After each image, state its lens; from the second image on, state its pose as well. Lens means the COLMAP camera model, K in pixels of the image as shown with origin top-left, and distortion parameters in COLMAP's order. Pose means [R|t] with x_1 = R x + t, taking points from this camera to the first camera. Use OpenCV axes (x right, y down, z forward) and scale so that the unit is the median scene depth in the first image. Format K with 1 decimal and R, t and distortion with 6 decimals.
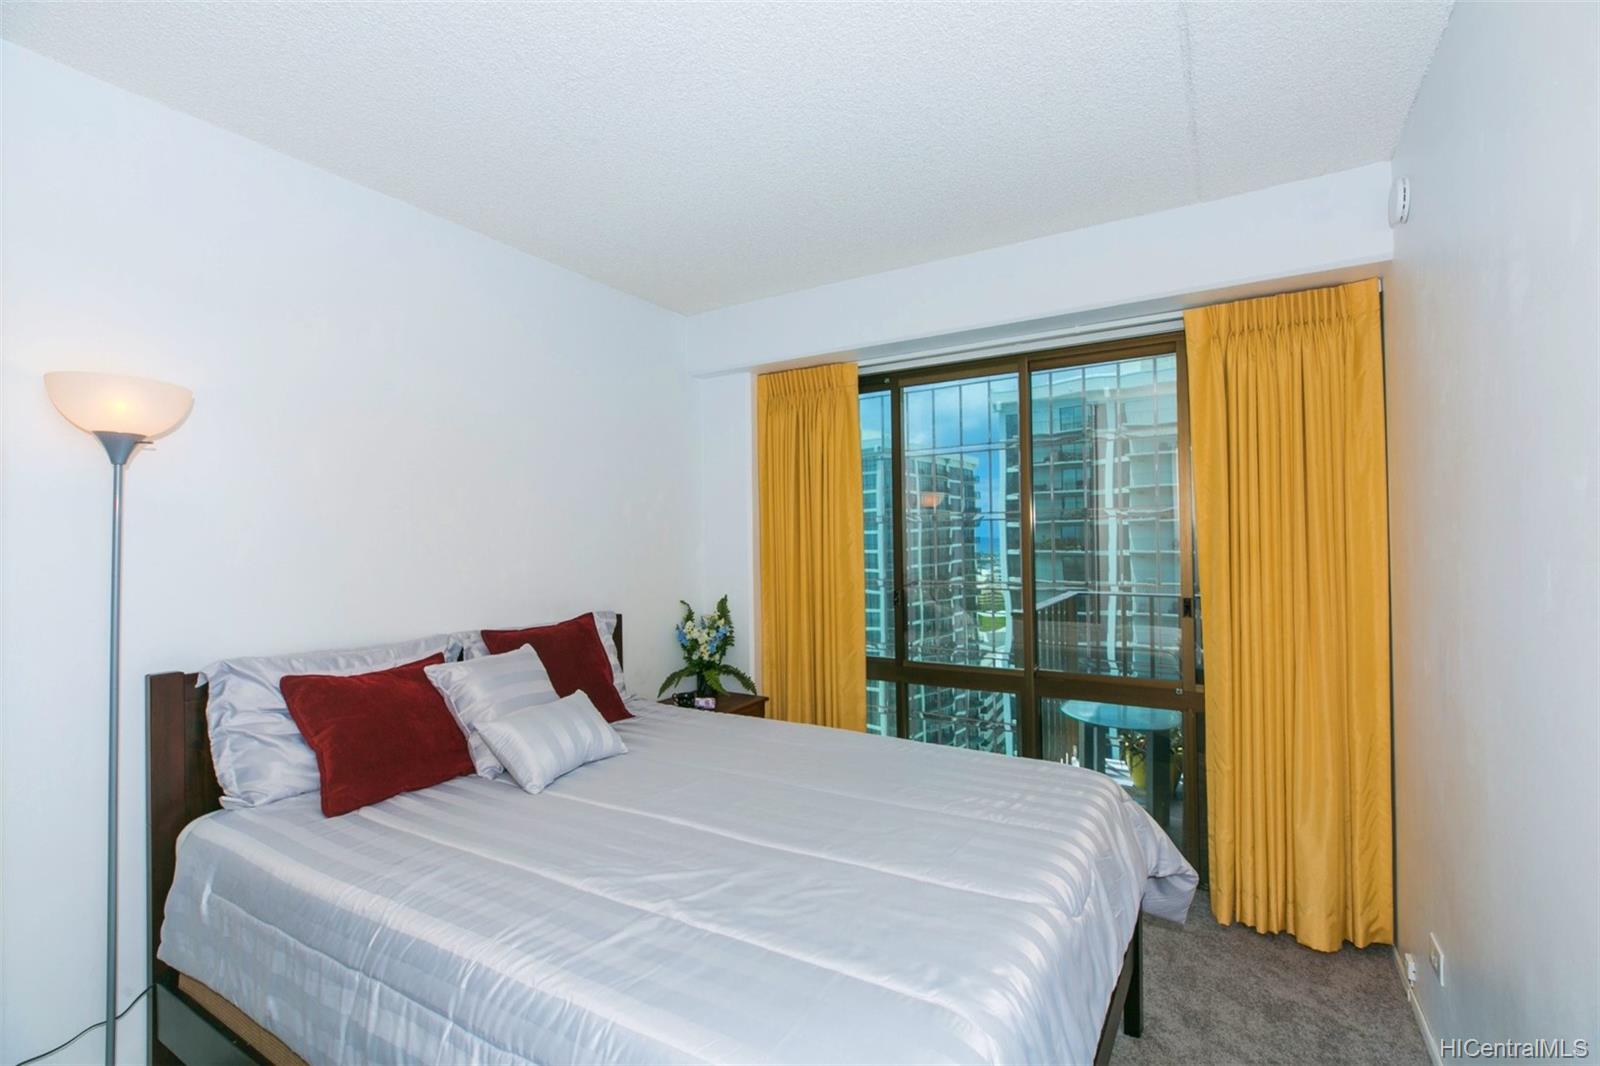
lens RADIAL K [[715.9, 0, 800.0], [0, 715.9, 533.0], [0, 0, 1]] dist [0.012657, -0.009225]
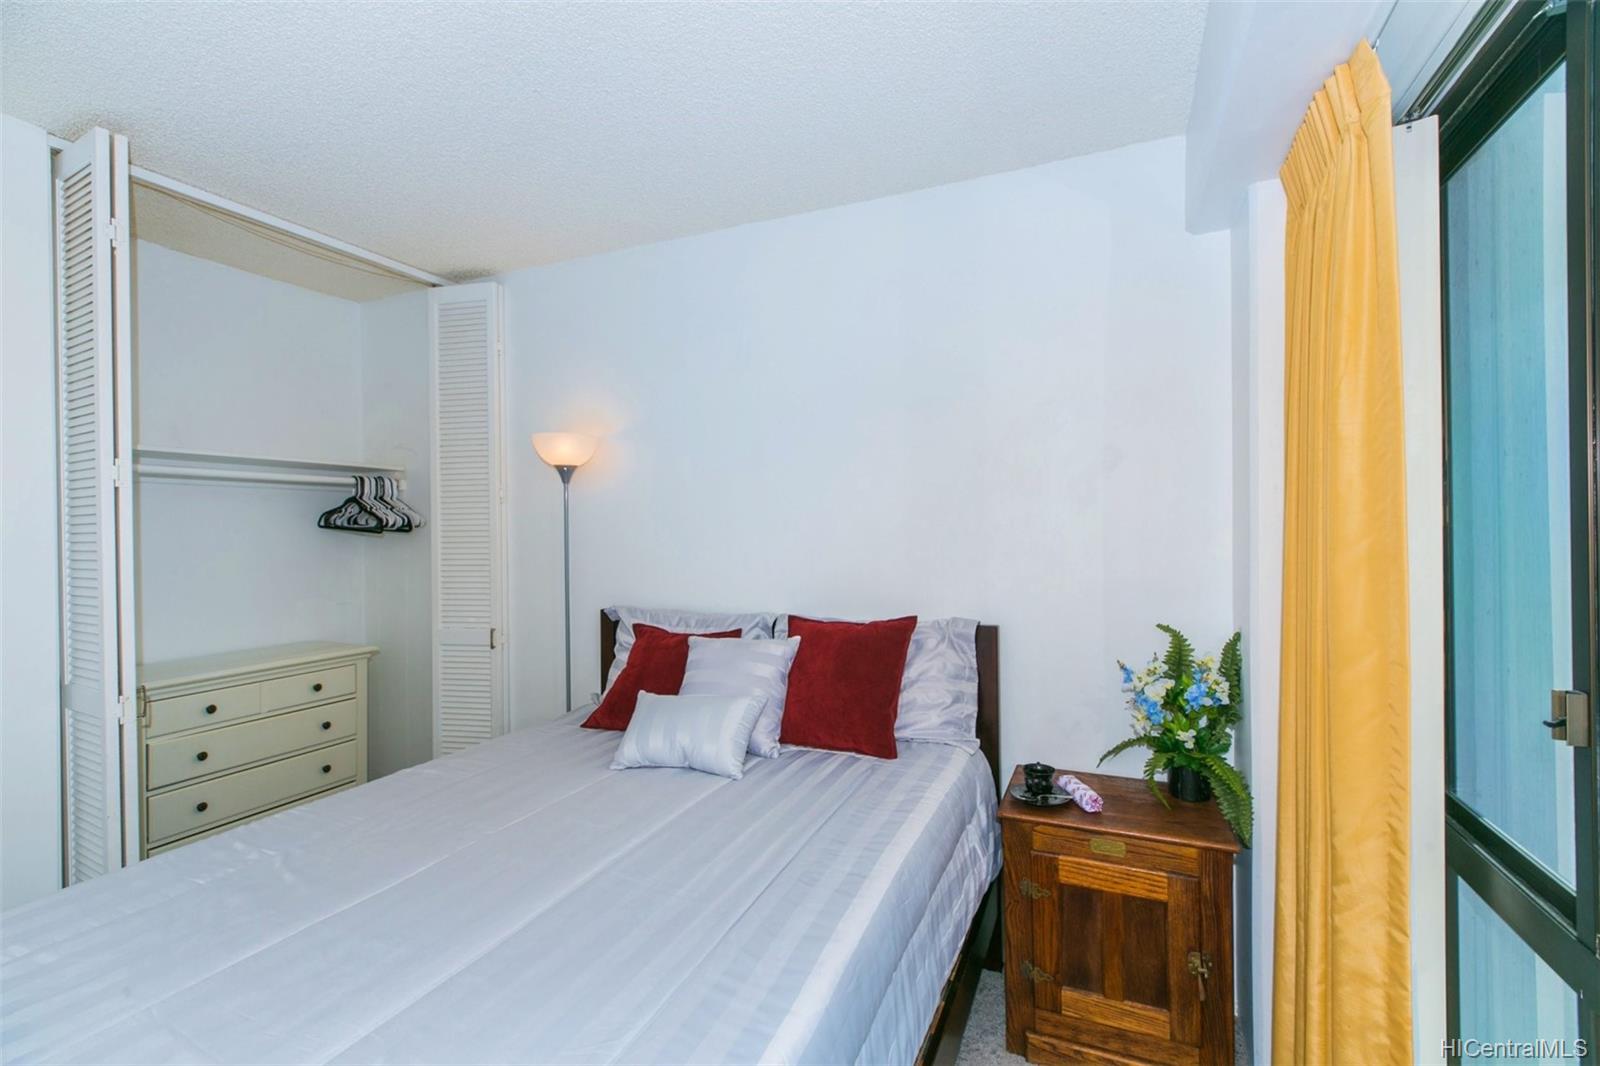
lens RADIAL K [[708.0, 0, 802.5], [0, 708.0, 531.3], [0, 0, 1]] dist [0.014554, -0.007649]
pose [[0.122702, 0.014854, -0.992332, 0.679583], [0.016968, 0.999710, 0.017062, 0.000246], [0.992298, -0.018931, 0.122415, 1.127447]]
